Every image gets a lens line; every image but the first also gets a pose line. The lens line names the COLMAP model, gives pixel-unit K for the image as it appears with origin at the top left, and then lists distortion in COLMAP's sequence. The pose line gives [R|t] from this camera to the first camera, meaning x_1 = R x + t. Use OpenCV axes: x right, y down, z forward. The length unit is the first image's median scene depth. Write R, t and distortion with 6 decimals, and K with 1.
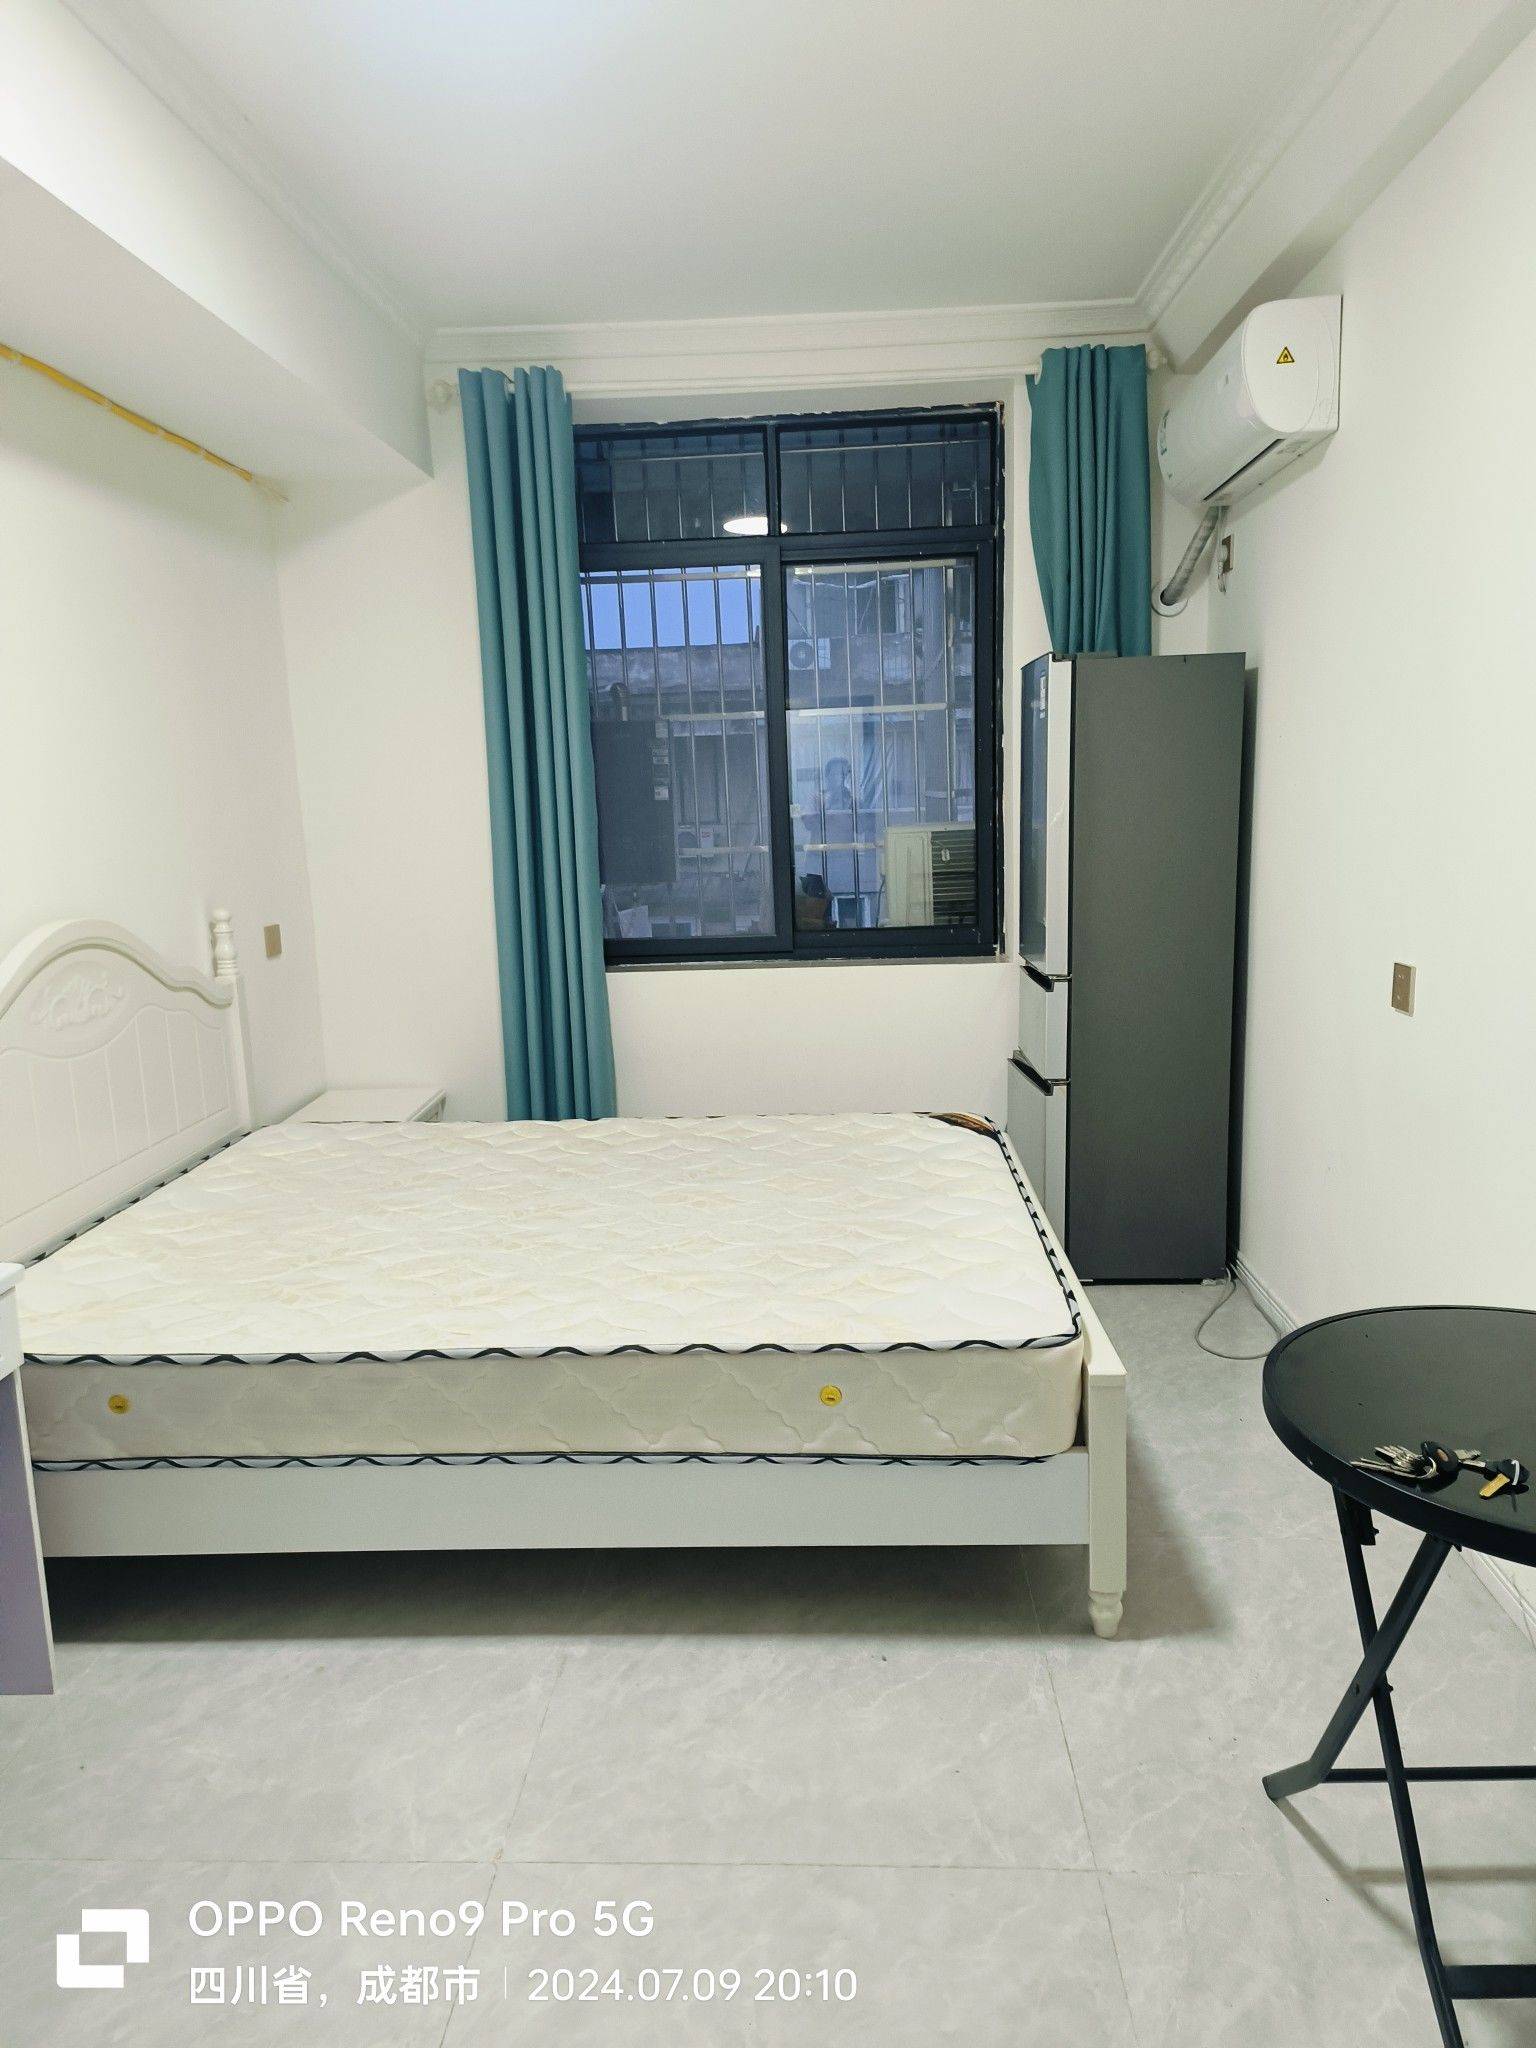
lens RADIAL K [[1400.5, 0, 765.2], [0, 1400.5, 1024.6], [0, 0, 1]] dist [0.020899, -0.000010]
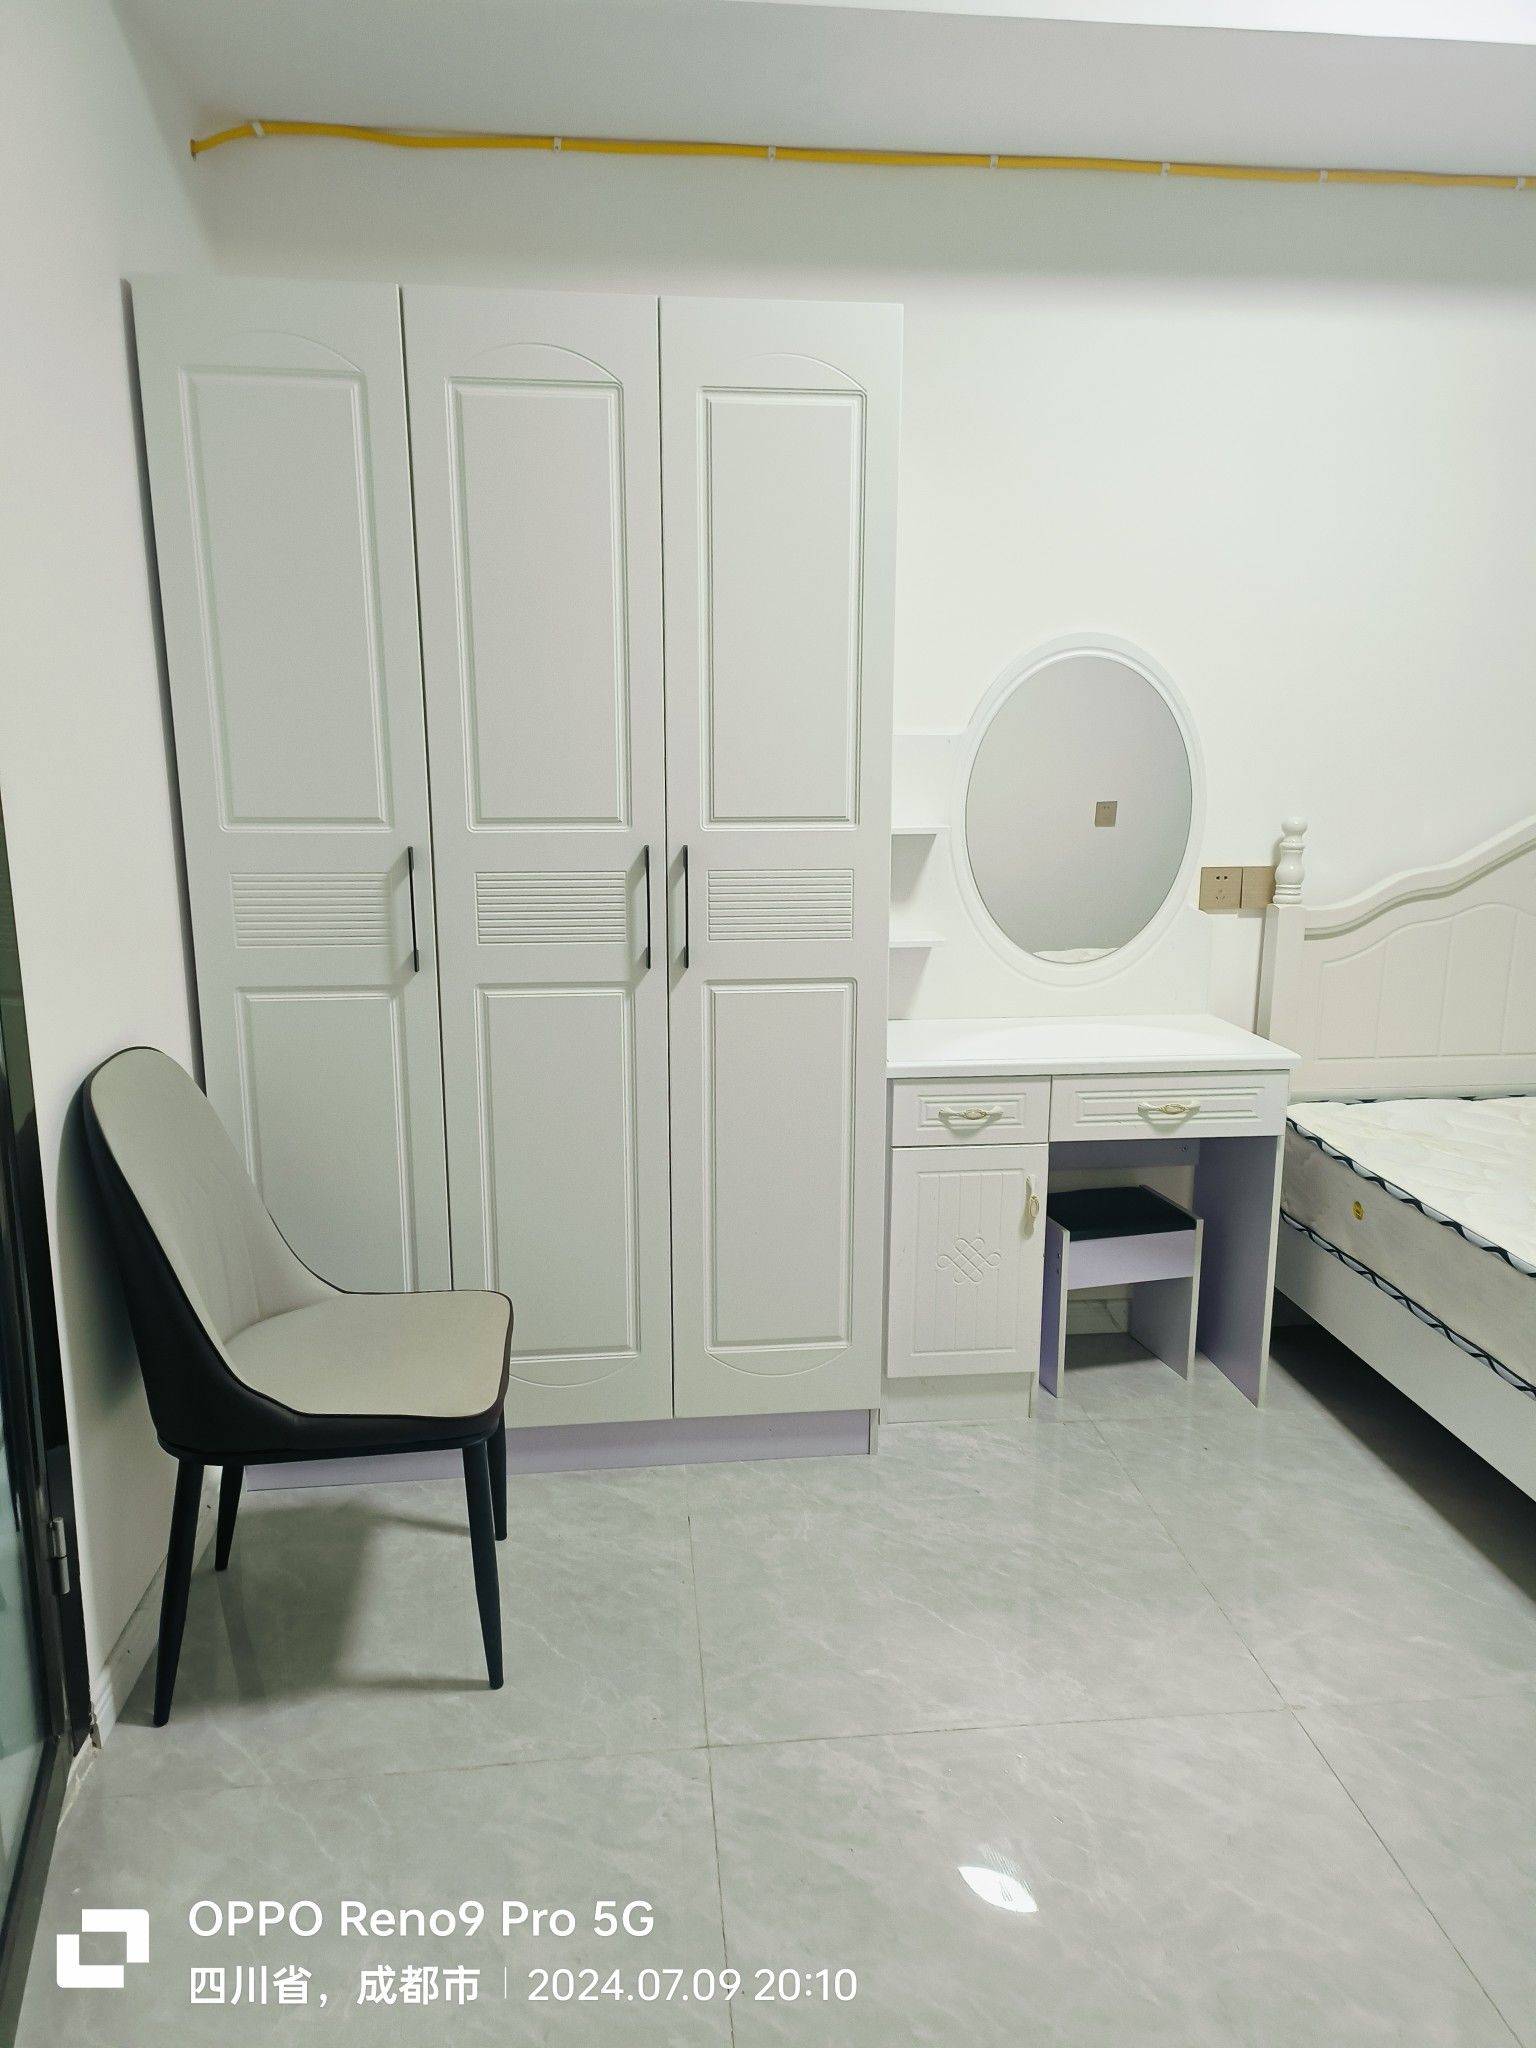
lens RADIAL K [[1400.5, 0, 766.6], [0, 1400.5, 1021.0], [0, 0, 1]] dist [0.020899, -0.000010]
pose [[0.152891, 0.241543, -0.958270, 0.516941], [-0.197440, 0.957587, 0.209870, -0.017503], [0.968319, 0.157113, 0.194097, 0.304280]]
